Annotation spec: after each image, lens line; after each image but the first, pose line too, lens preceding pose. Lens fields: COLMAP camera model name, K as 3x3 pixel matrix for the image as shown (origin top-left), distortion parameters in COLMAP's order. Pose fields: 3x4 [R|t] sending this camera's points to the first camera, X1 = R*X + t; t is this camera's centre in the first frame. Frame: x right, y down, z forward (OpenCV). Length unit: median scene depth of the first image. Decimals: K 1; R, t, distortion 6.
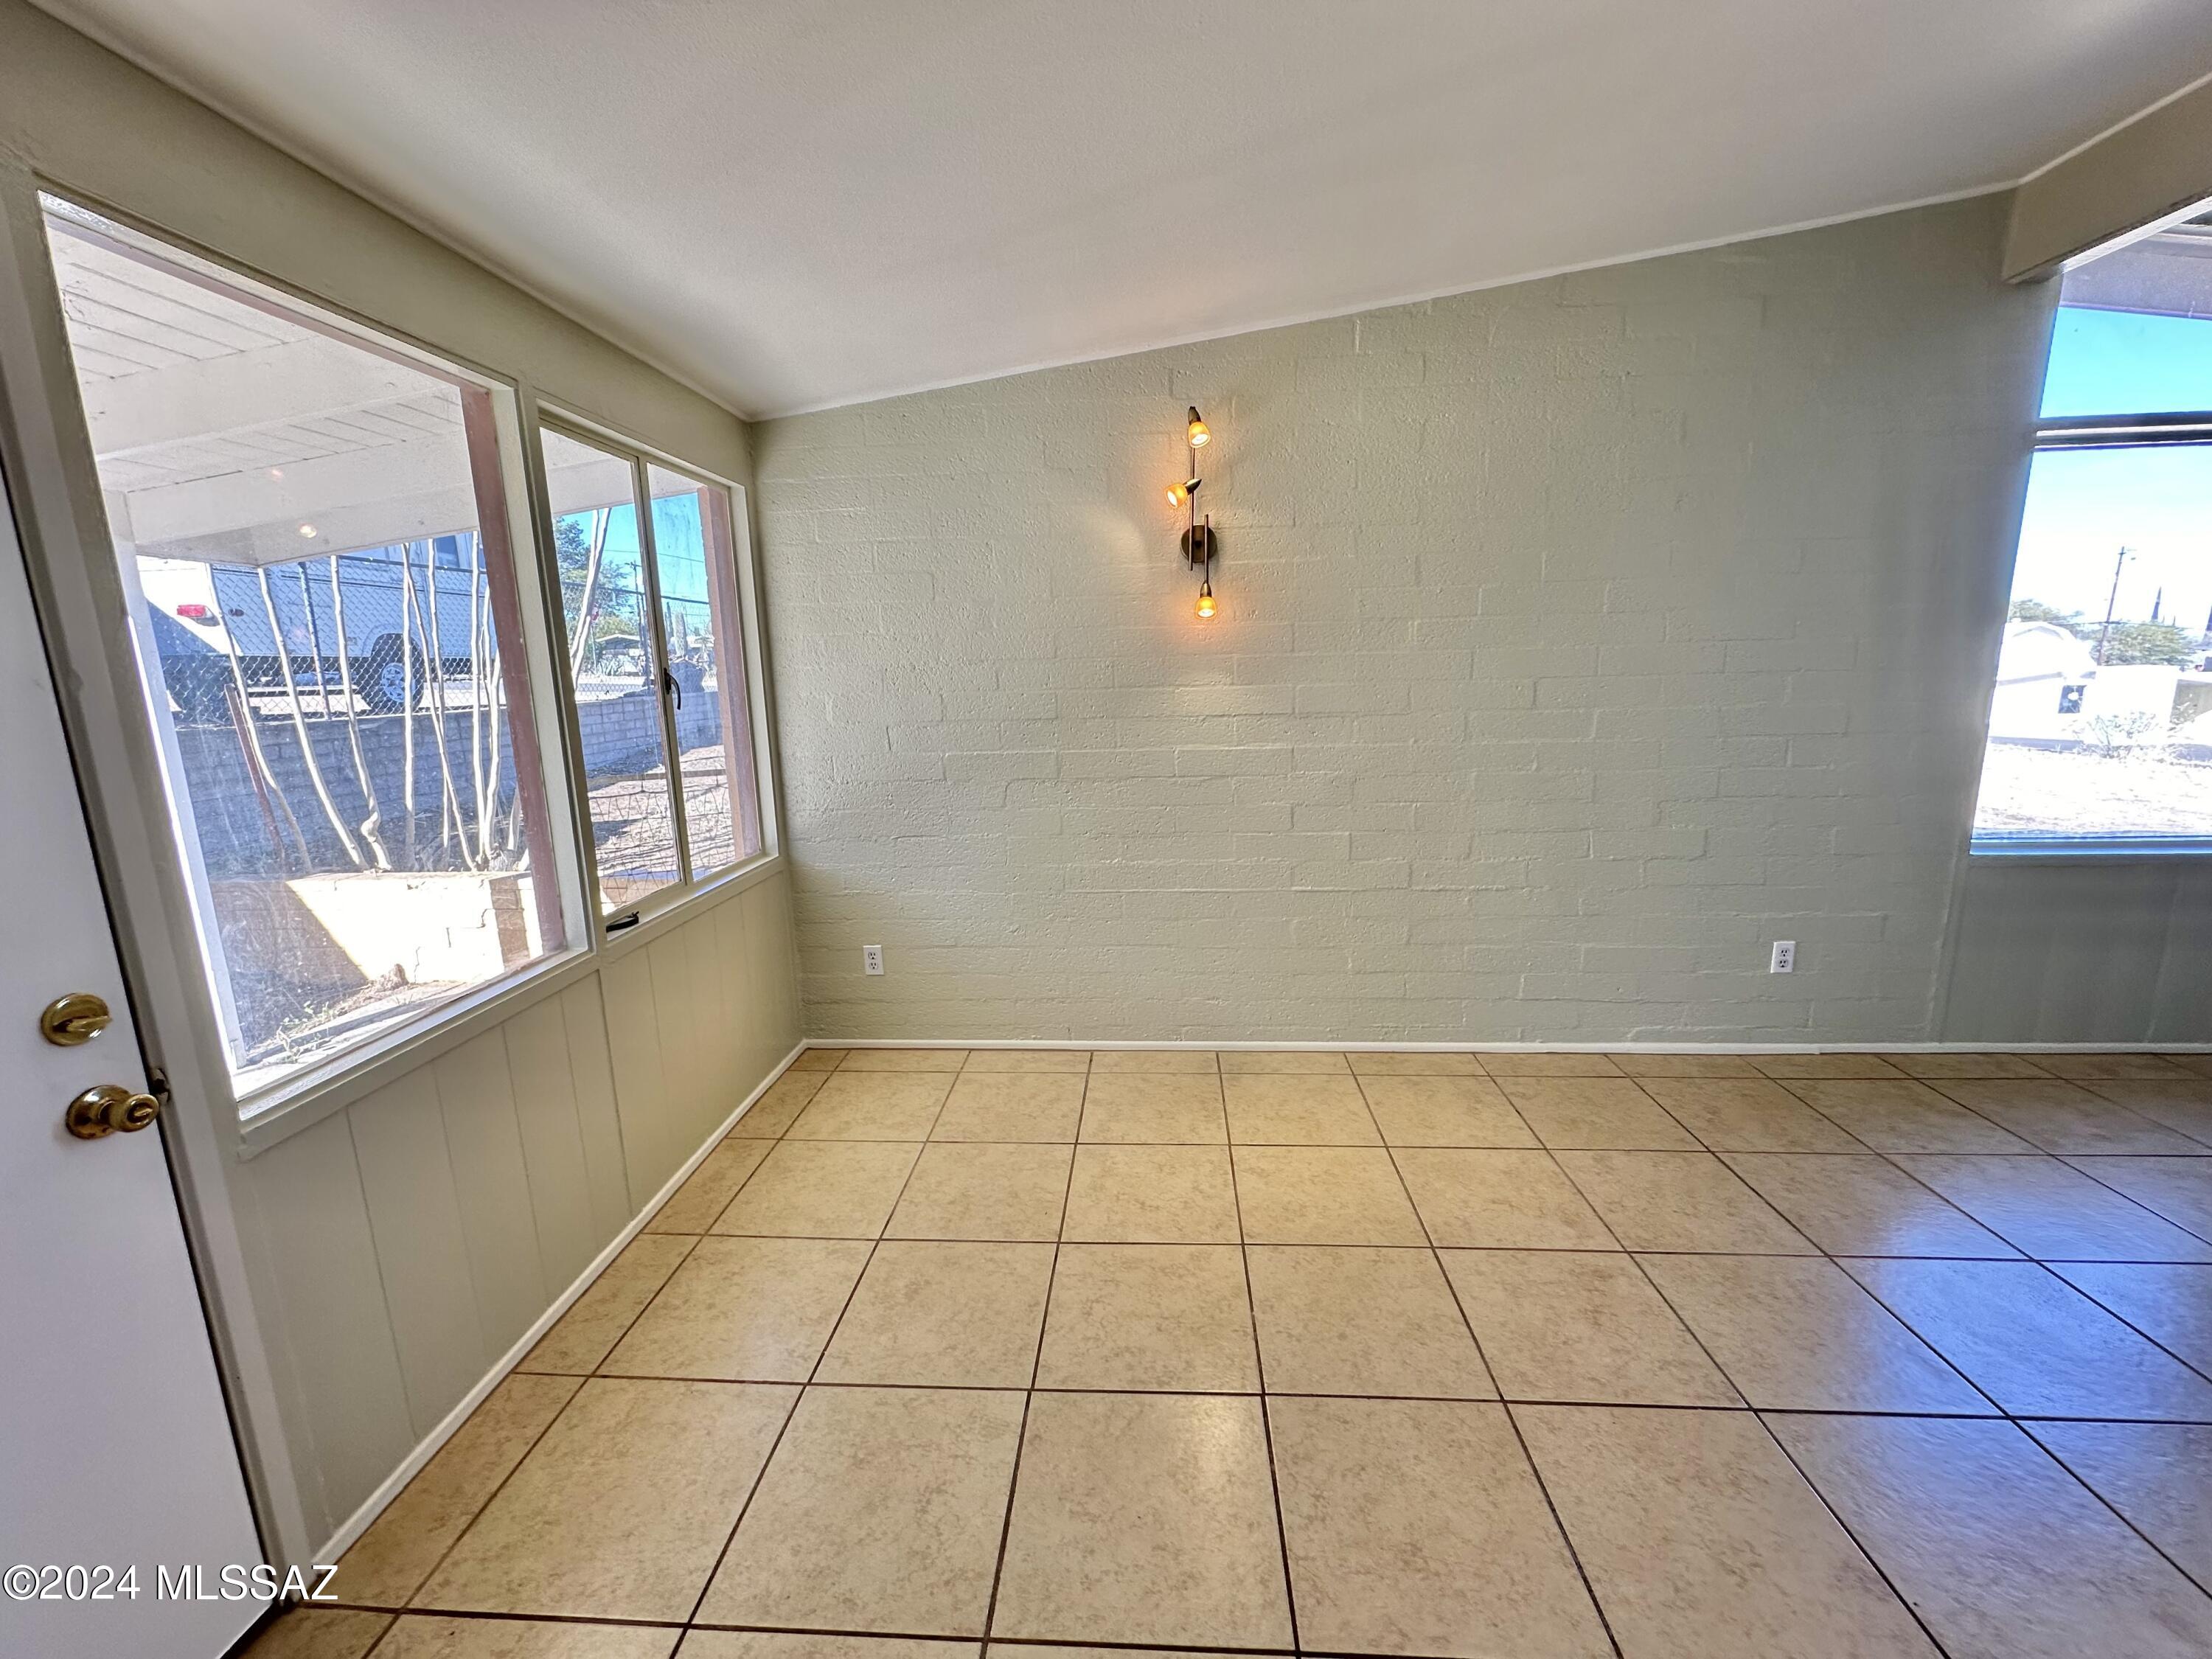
lens RADIAL K [[881.9, 0, 1106.0], [0, 881.9, 829.5], [0, 0, 1]] dist [-0.002721, -0.000226]
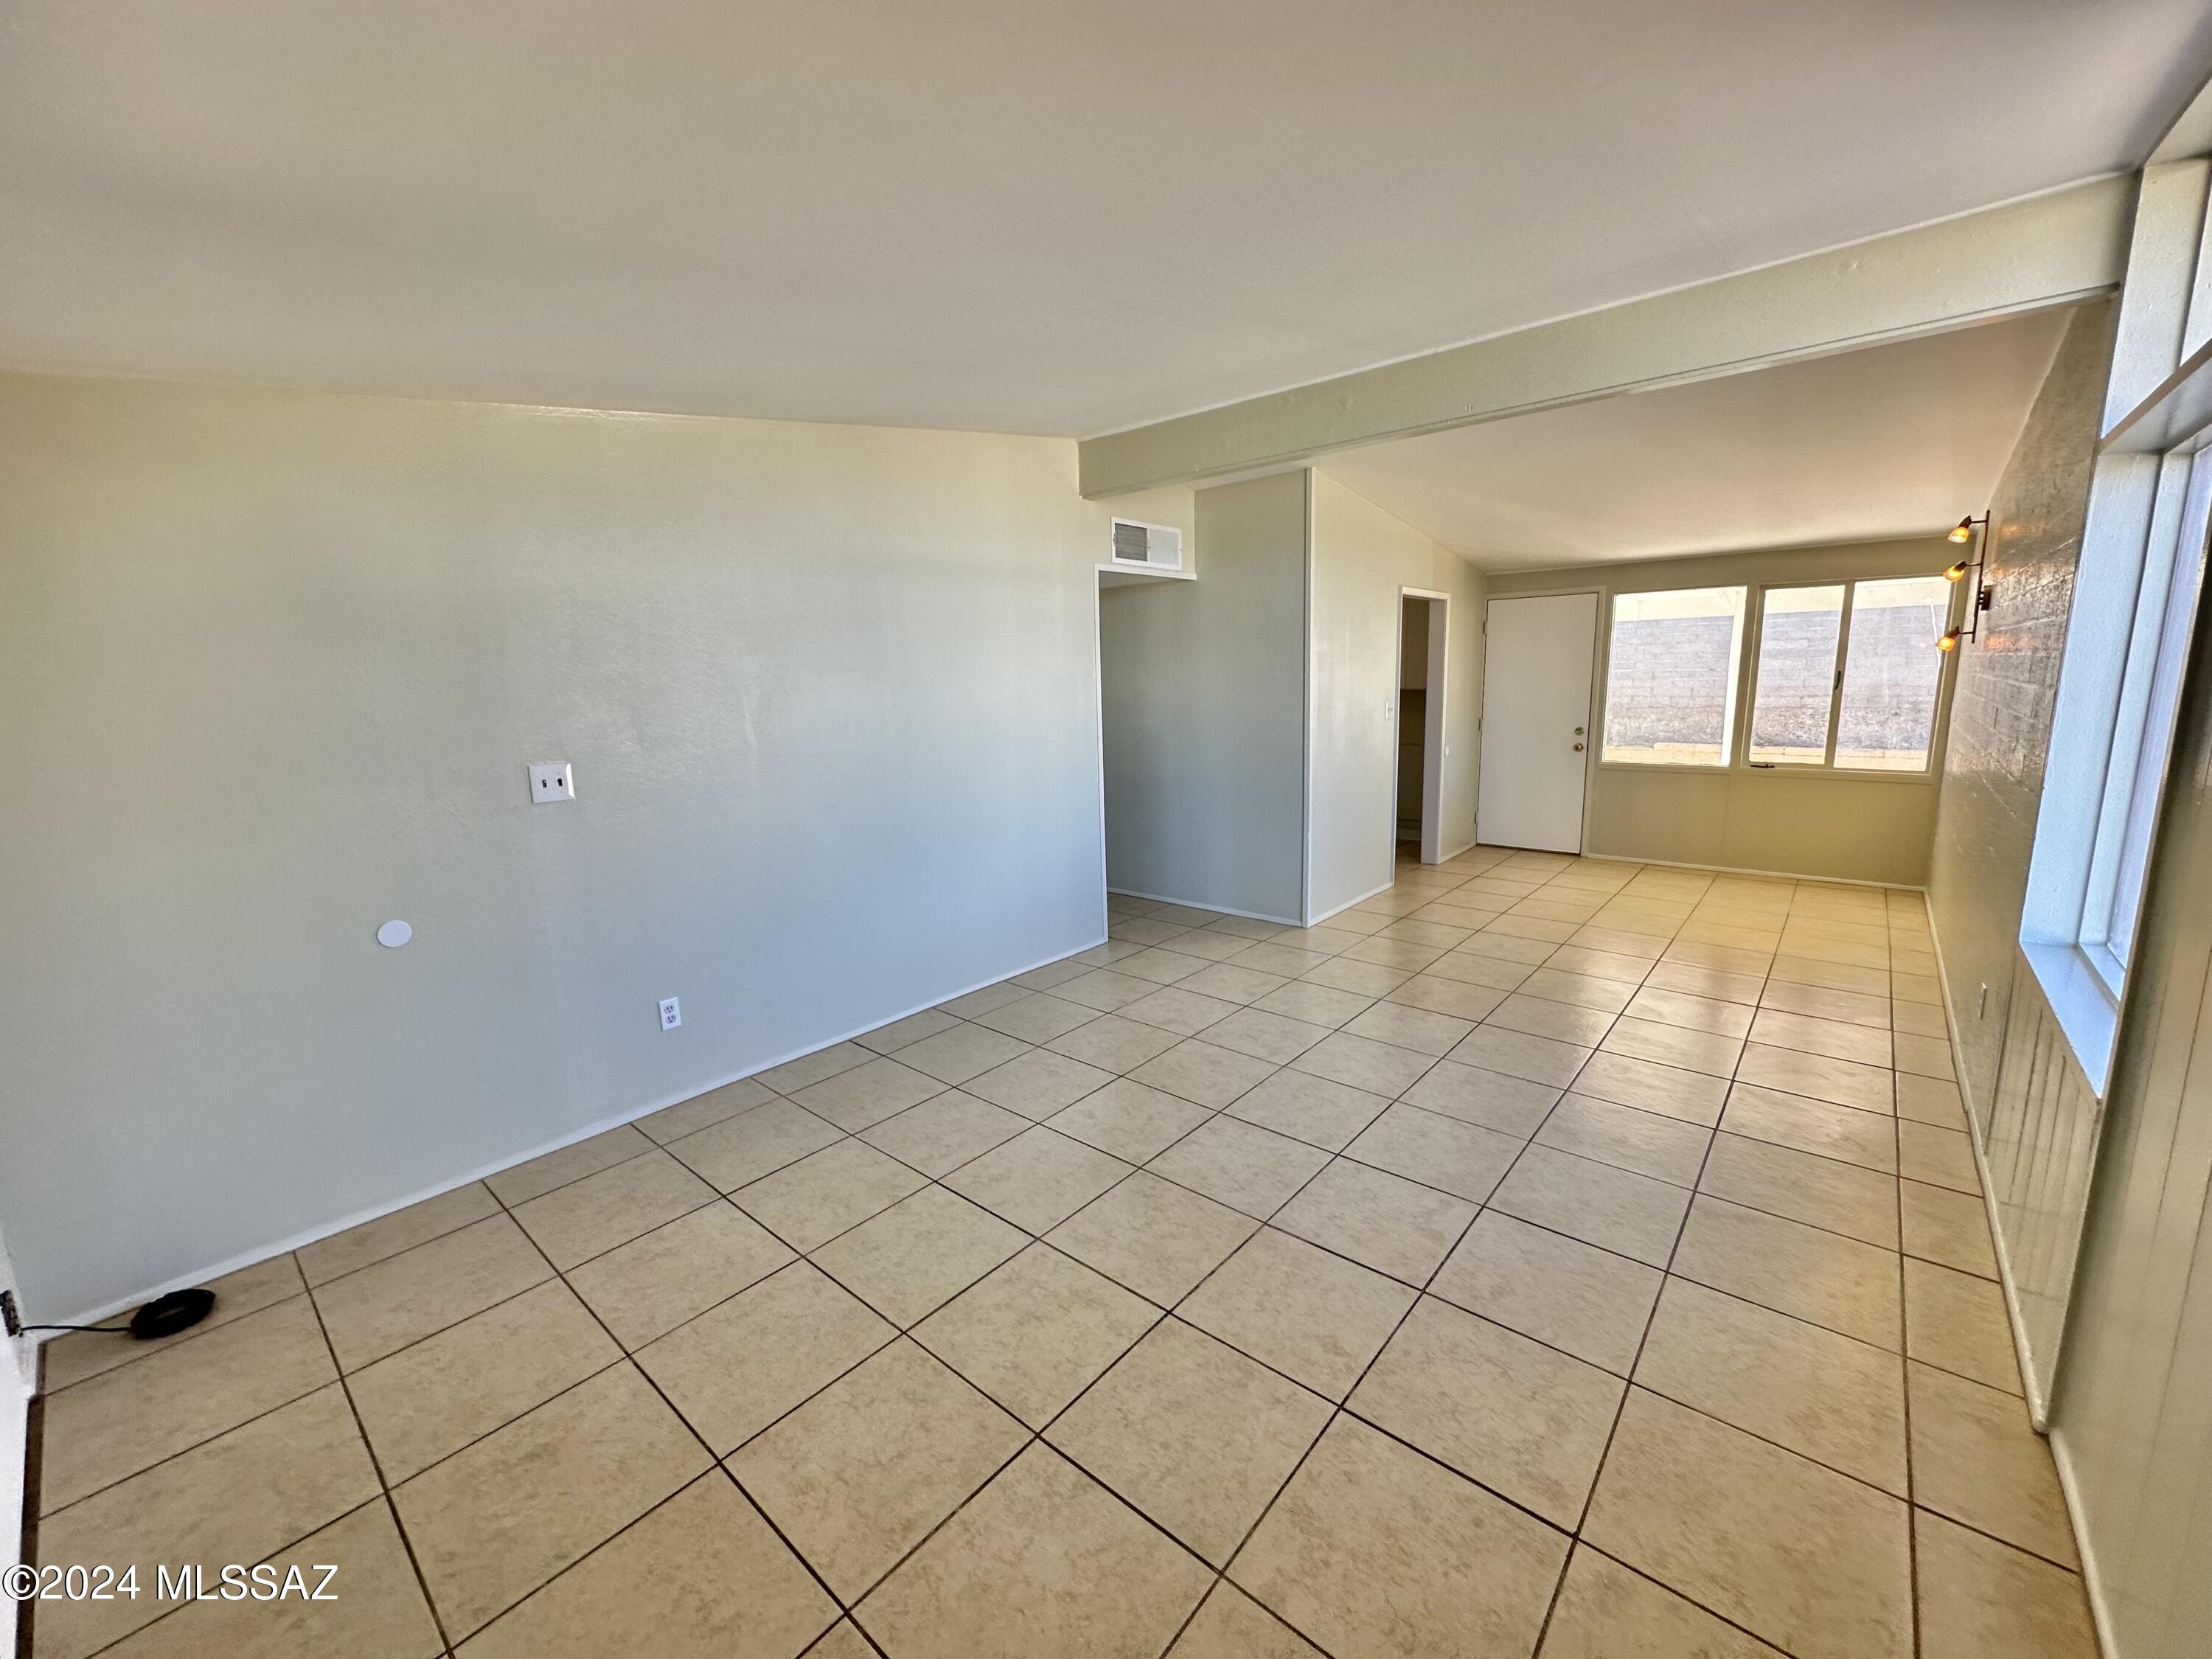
lens RADIAL K [[882.5, 0, 1108.2], [0, 882.5, 823.5], [0, 0, 1]] dist [-0.001470, -0.000029]
pose [[-0.600607, 0.173338, -0.780529, 2.657354], [-0.110225, 0.948945, 0.295556, -0.291187], [0.791910, 0.263546, -0.550837, 0.900653]]
